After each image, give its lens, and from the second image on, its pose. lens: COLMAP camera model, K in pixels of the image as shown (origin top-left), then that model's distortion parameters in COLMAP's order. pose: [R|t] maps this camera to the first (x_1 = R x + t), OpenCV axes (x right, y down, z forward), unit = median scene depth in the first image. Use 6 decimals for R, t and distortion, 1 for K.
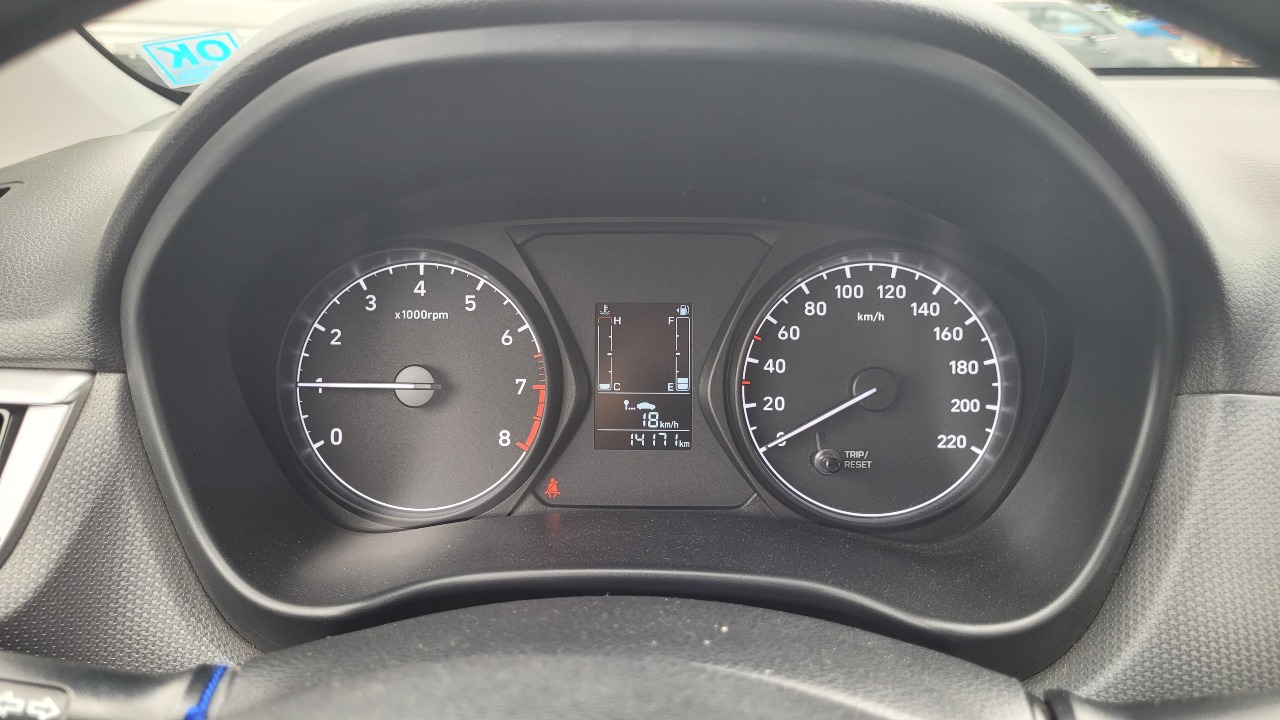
lens RADIAL K [[970.9, 0, 643.7], [0, 970.9, 359.5], [0, 0, 1]] dist [0.029882, -0.018776]
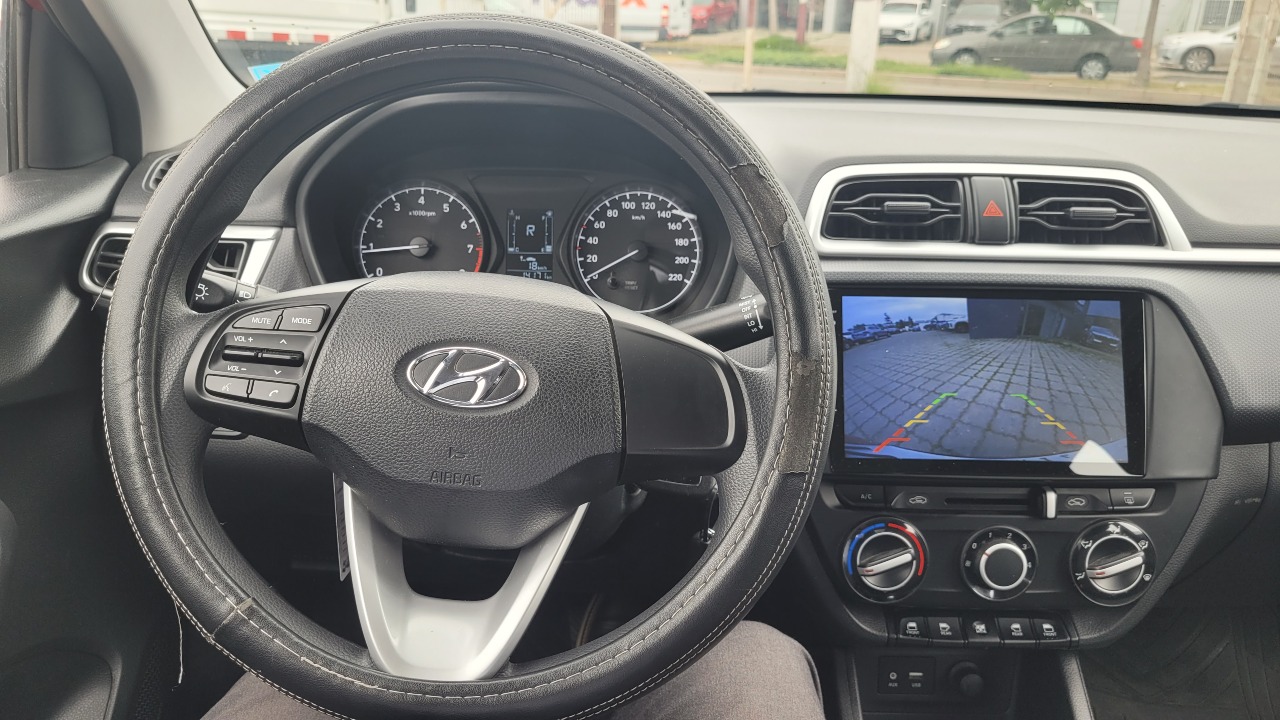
lens RADIAL K [[970.9, 0, 637.0], [0, 970.9, 355.0], [0, 0, 1]] dist [0.029882, -0.018776]
pose [[0.999029, 0.012491, 0.042255, 0.145215], [-0.012760, 0.999900, 0.006098, 0.239922], [-0.042175, -0.006631, 0.999088, -1.097586]]
